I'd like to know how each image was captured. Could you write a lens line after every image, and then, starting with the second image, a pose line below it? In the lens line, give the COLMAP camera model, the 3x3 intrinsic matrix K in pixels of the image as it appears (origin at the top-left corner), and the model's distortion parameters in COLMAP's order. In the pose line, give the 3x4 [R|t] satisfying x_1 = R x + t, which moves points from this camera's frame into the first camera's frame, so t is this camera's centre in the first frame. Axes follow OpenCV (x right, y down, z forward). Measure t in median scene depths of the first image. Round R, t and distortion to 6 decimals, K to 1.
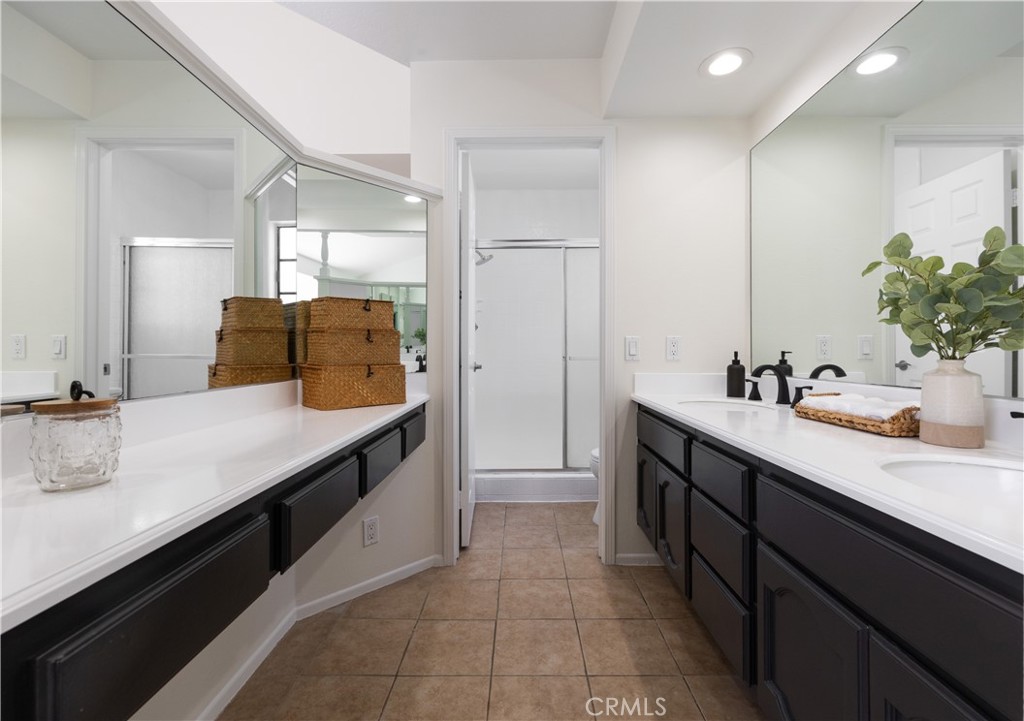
lens RADIAL K [[445.9, 0, 515.3], [0, 445.9, 349.0], [0, 0, 1]] dist [-0.001246, 0.000008]
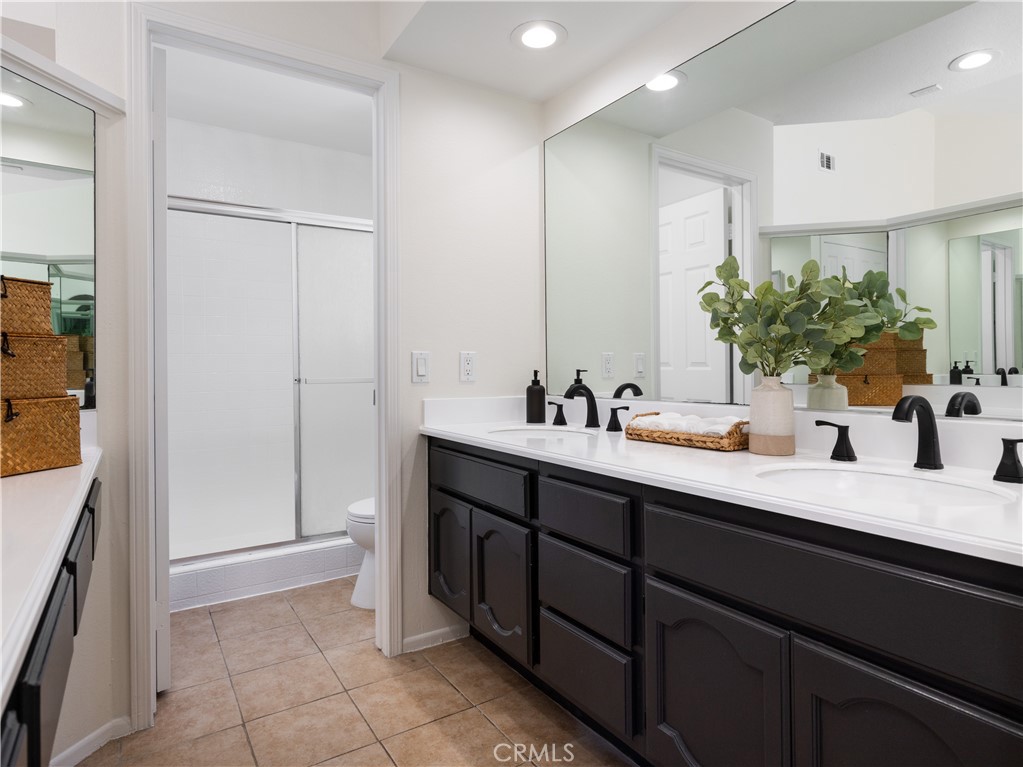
lens RADIAL K [[588.8, 0, 511.2], [0, 588.8, 366.8], [0, 0, 1]] dist [-0.000339, 0.001697]
pose [[0.838068, -0.002315, 0.545561, -0.182129], [0.003224, 0.999995, -0.000709, -0.000261], [-0.545557, 0.002353, 0.838071, 0.070169]]
